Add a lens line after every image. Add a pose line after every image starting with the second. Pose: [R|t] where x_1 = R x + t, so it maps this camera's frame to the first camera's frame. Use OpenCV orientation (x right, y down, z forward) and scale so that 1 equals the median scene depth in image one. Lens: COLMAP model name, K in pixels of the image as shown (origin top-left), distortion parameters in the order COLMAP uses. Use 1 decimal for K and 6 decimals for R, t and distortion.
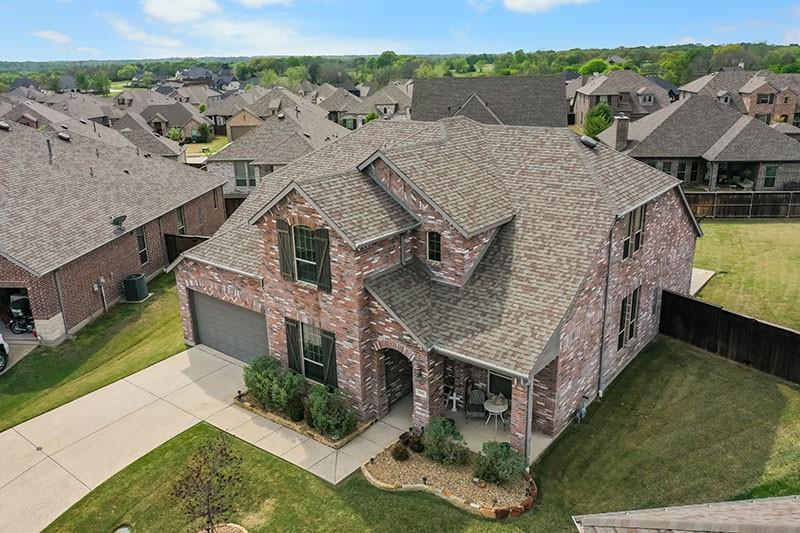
lens RADIAL K [[628.7, 0, 401.7], [0, 628.7, 254.2], [0, 0, 1]] dist [0.001448, -0.000245]
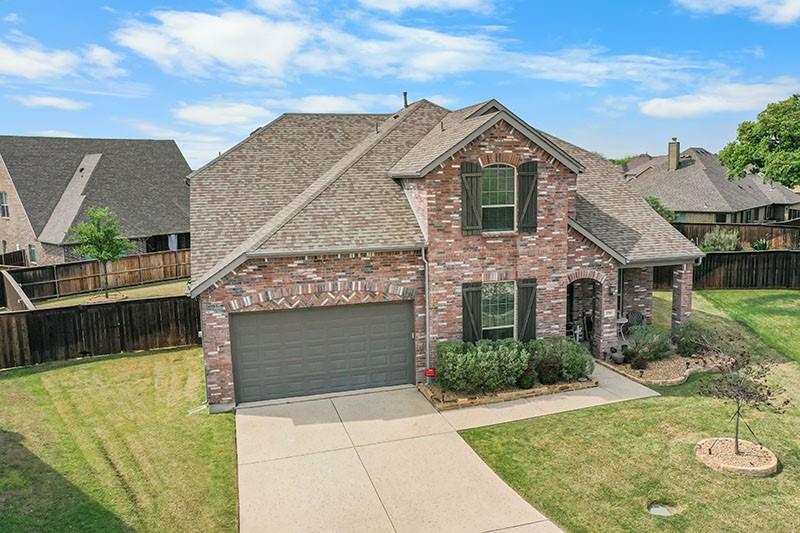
lens RADIAL K [[628.7, 0, 401.7], [0, 628.7, 254.2], [0, 0, 1]] dist [0.001448, -0.000245]
pose [[0.577911, -0.091210, 0.810987, -0.958739], [0.250057, 0.965728, -0.069578, 0.105158], [-0.776847, 0.243003, 0.580912, 0.596627]]
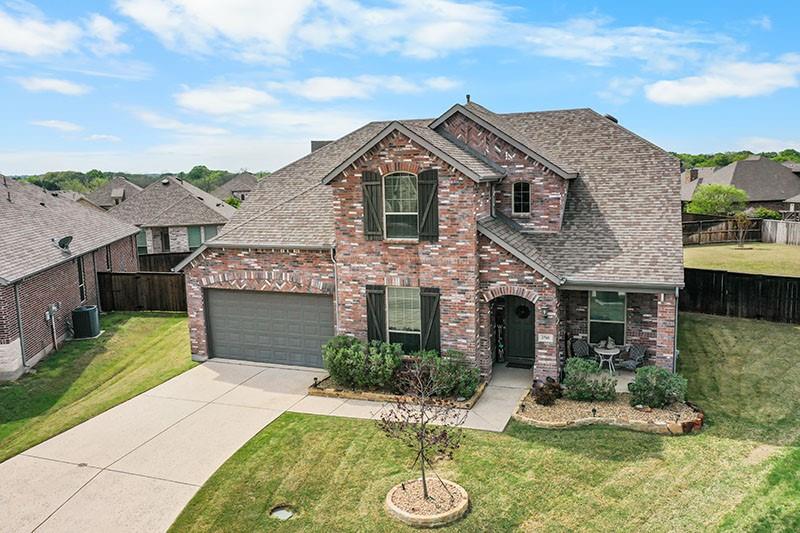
lens RADIAL K [[628.7, 0, 401.7], [0, 628.7, 254.2], [0, 0, 1]] dist [0.001448, -0.000245]
pose [[0.955024, -0.039878, 0.293836, -0.419814], [0.091919, 0.981918, -0.165491, 0.220206], [-0.281923, 0.185057, 0.941421, 0.144082]]
